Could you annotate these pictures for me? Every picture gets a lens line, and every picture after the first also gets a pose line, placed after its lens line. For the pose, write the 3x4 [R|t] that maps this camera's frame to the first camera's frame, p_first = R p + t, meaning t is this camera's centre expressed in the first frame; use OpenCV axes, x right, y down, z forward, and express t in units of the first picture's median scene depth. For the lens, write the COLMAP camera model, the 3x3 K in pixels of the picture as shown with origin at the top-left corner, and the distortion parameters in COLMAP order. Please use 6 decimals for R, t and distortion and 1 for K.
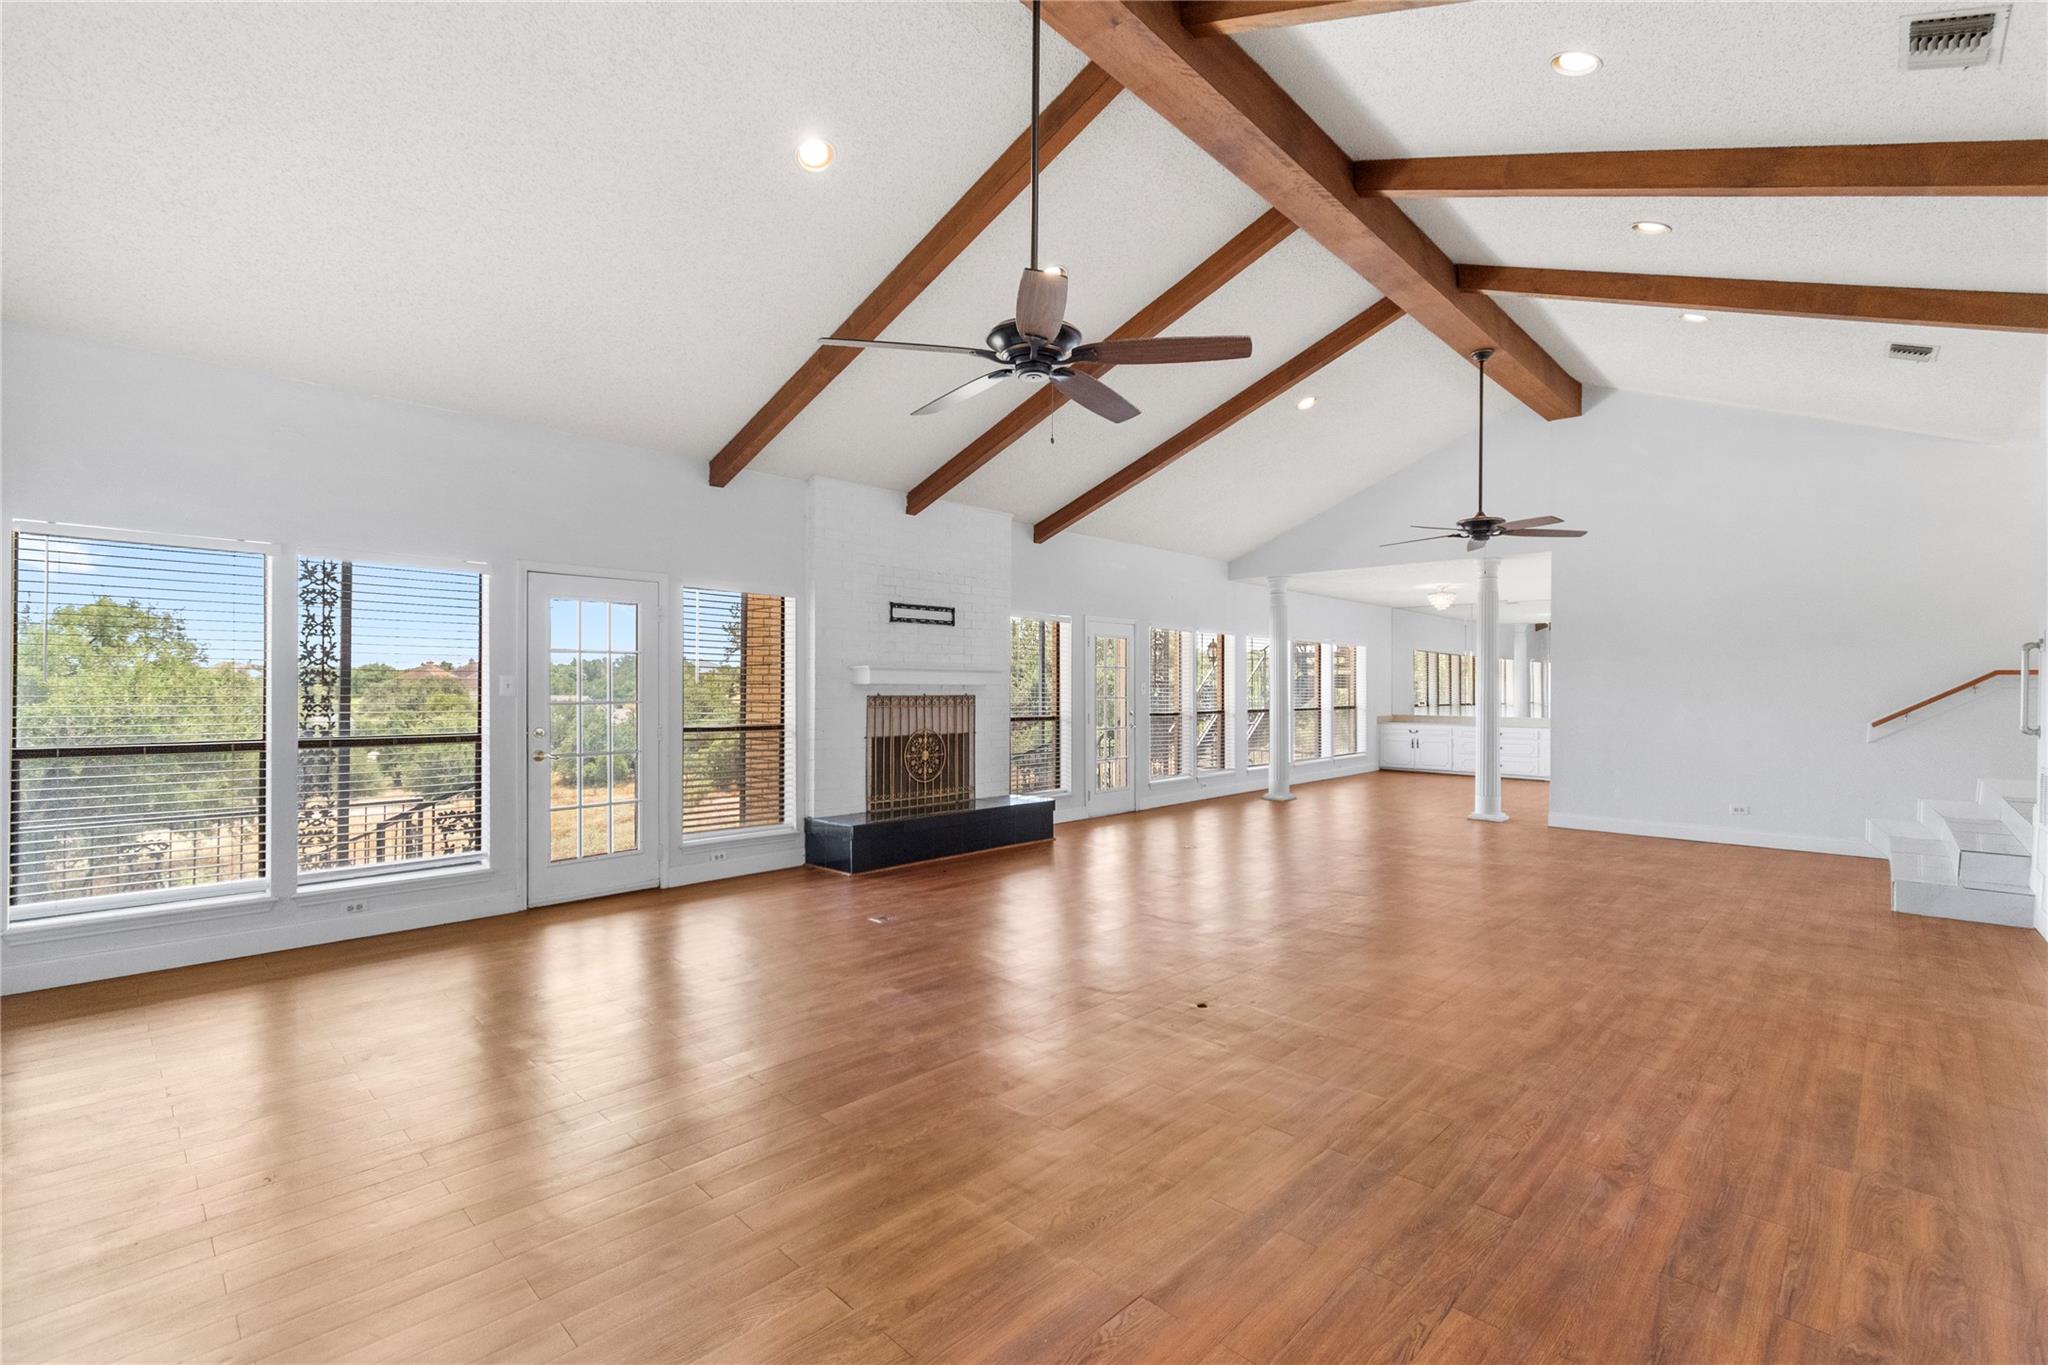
lens RADIAL K [[908.6, 0, 1024.0], [0, 908.6, 682.5], [0, 0, 1]] dist [-0.002262, 0.000712]
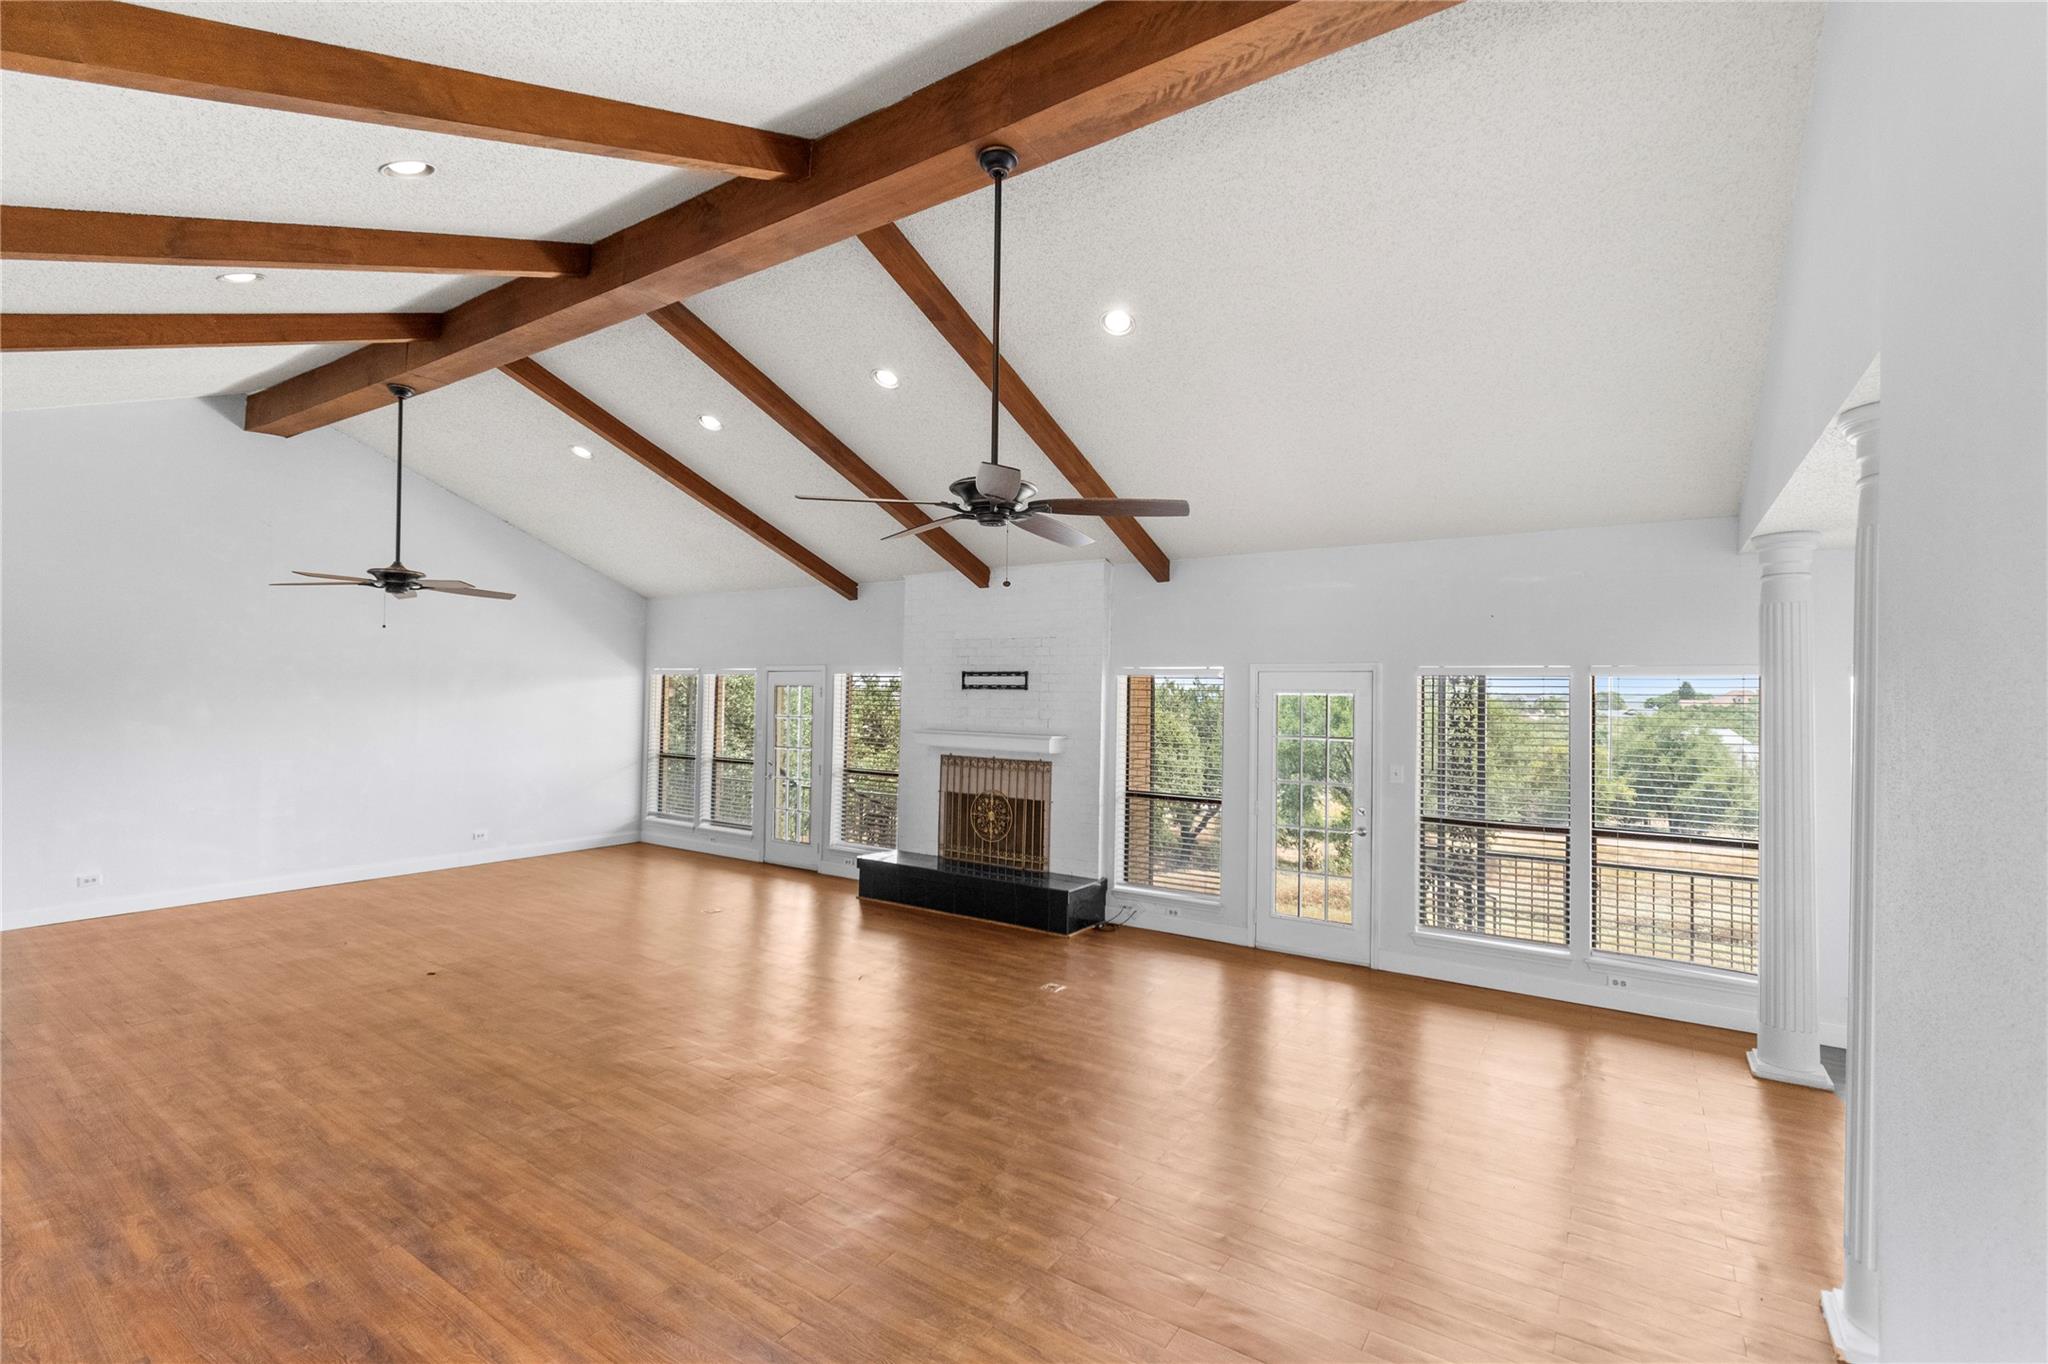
lens RADIAL K [[908.6, 0, 1024.0], [0, 908.6, 682.0], [0, 0, 1]] dist [-0.002262, 0.000712]
pose [[0.163350, -0.019875, -0.986368, 0.928346], [-0.014768, 0.999636, -0.022588, -0.050183], [0.986458, 0.018256, 0.162997, 0.866669]]
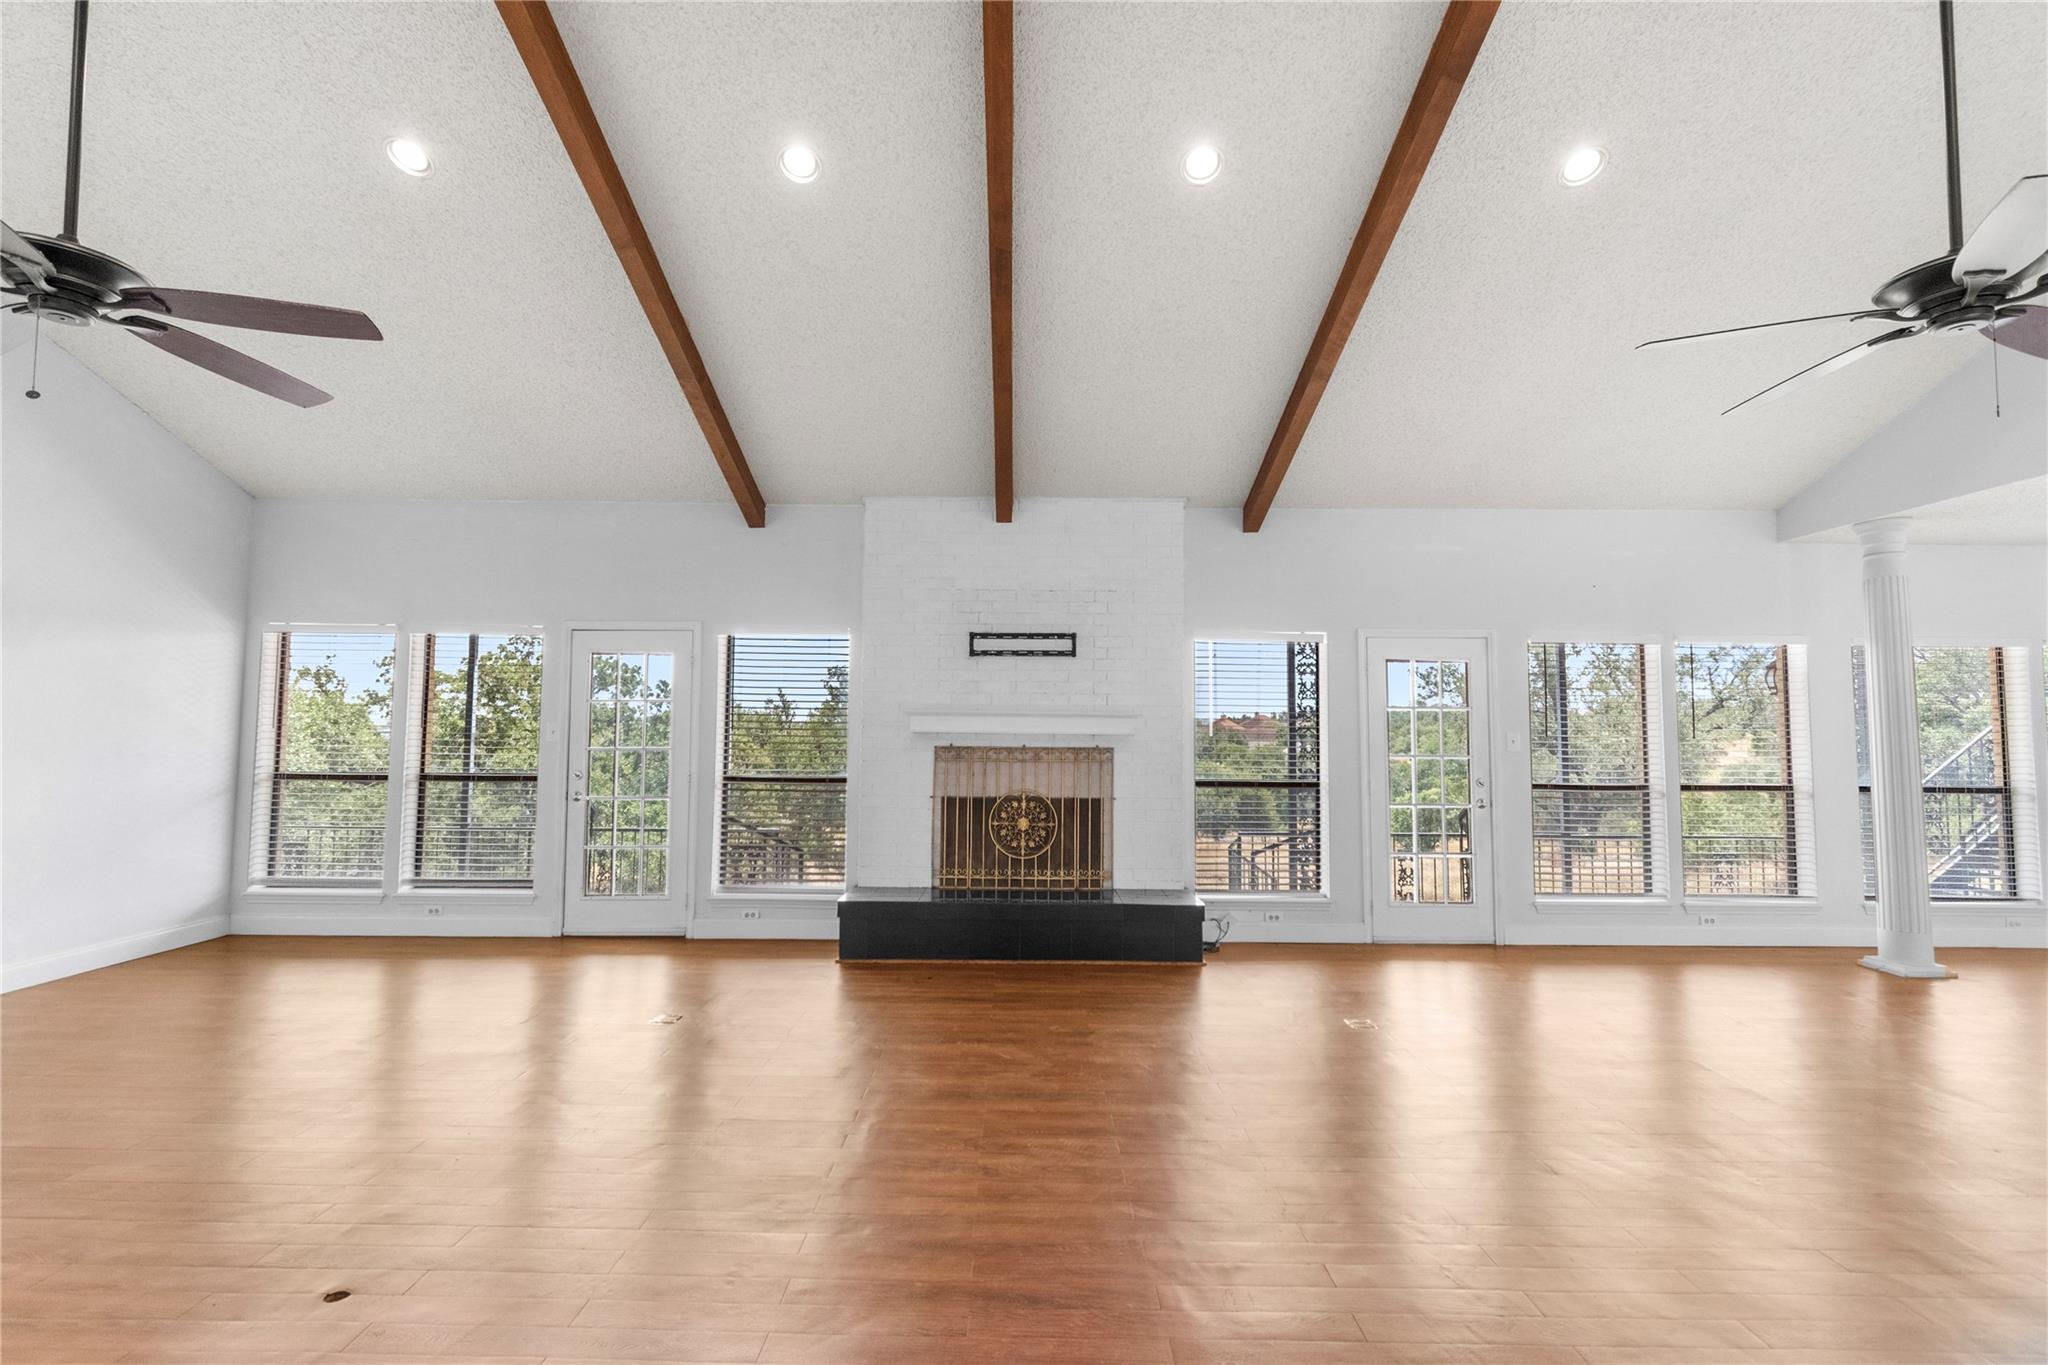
lens RADIAL K [[877.7, 0, 1024.0], [0, 877.7, 682.5], [0, 0, 1]] dist [0.000555, 0.000358]
pose [[0.684932, -0.041651, -0.727416, 0.446853], [-0.002224, 0.998241, -0.059252, 0.003506], [0.728604, 0.042202, 0.683634, 0.480703]]
